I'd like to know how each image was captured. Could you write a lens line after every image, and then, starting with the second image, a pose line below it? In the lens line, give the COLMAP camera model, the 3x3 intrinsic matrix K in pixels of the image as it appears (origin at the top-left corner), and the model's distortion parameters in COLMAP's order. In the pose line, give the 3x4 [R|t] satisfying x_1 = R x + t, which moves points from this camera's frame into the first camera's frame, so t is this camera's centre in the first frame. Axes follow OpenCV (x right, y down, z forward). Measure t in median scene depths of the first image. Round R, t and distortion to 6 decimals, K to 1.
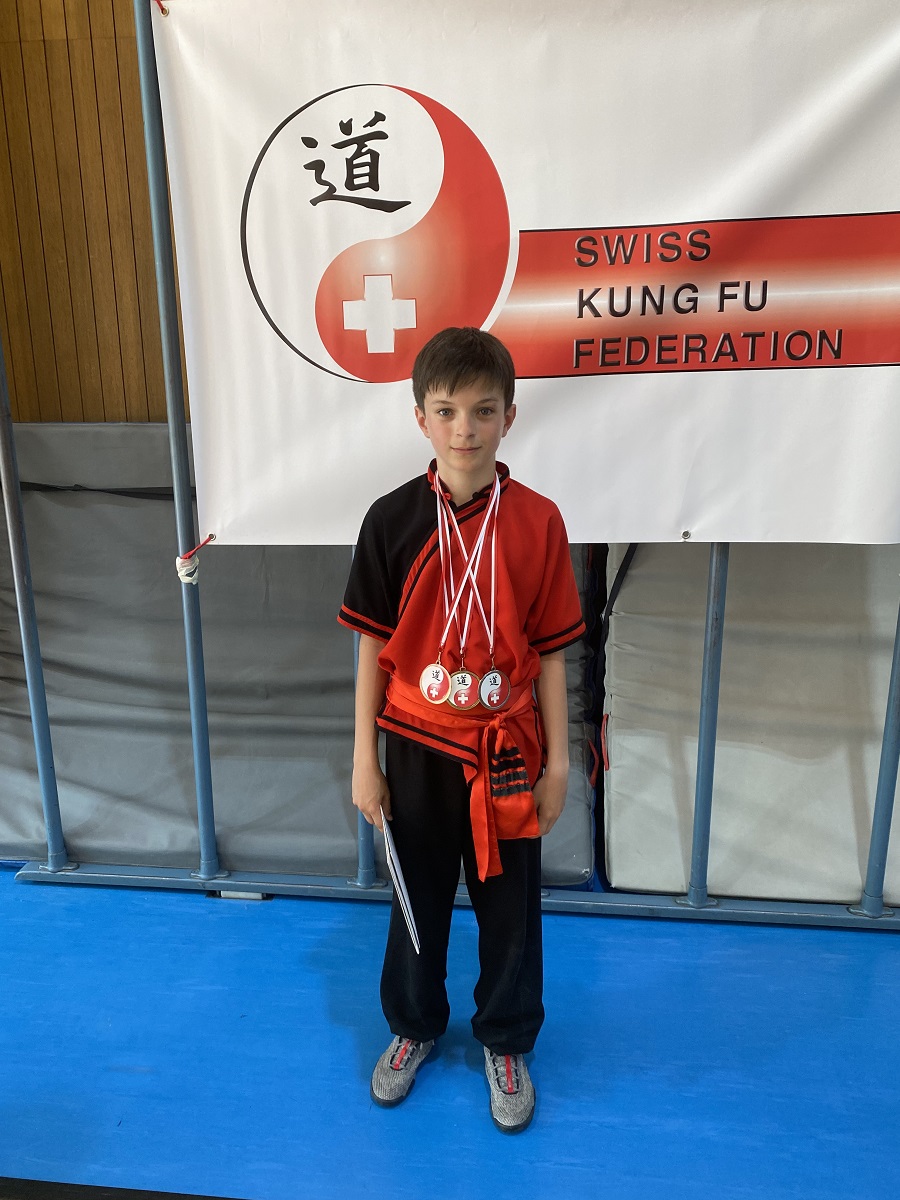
lens RADIAL K [[957.9, 0, 446.9], [0, 957.9, 610.7], [0, 0, 1]] dist [-0.006277, -0.000188]
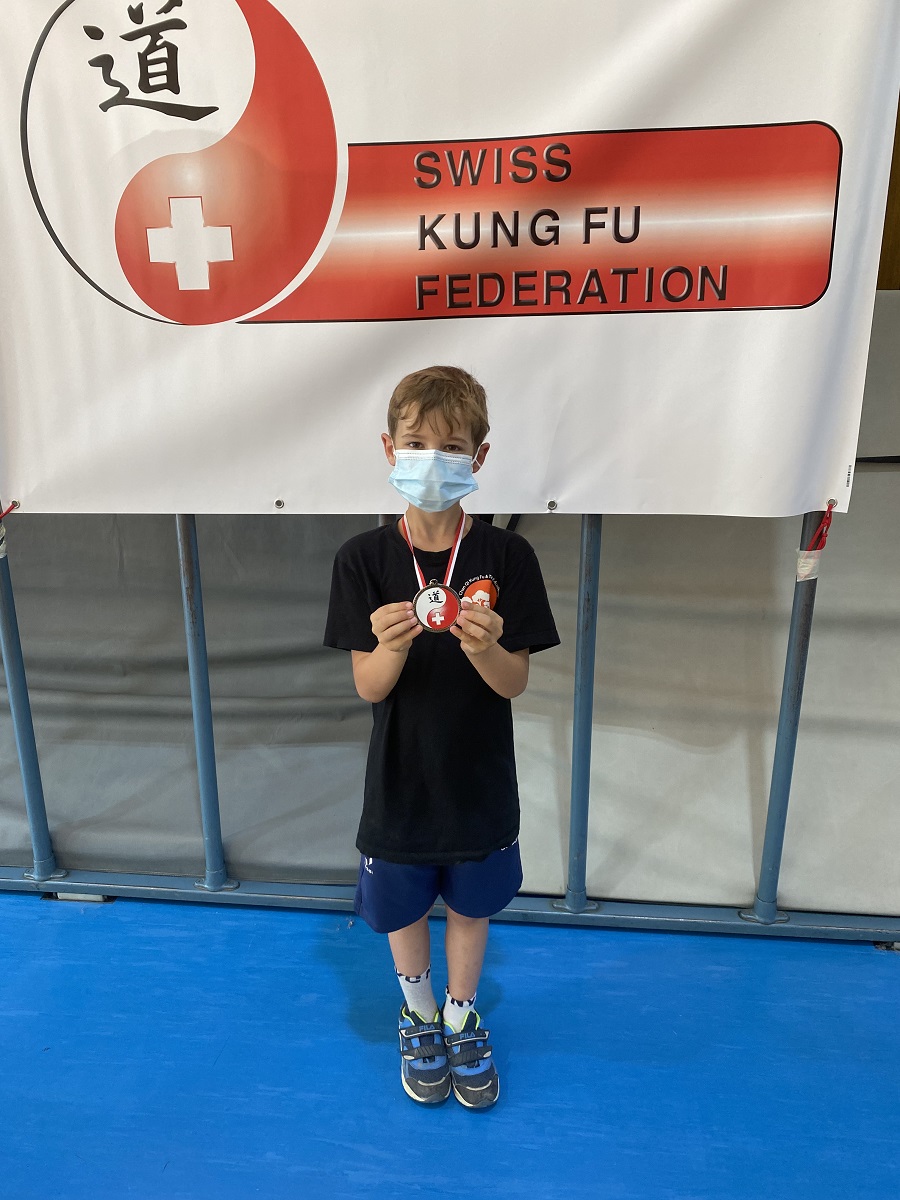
lens RADIAL K [[944.1, 0, 450.0], [0, 944.1, 600.0], [0, 0, 1]] dist [-0.009782, 0.009553]
pose [[0.999827, -0.000460, 0.018620, 0.149143], [-0.000642, 0.998251, 0.059114, -0.046006], [-0.018614, -0.059116, 0.998078, 0.148147]]
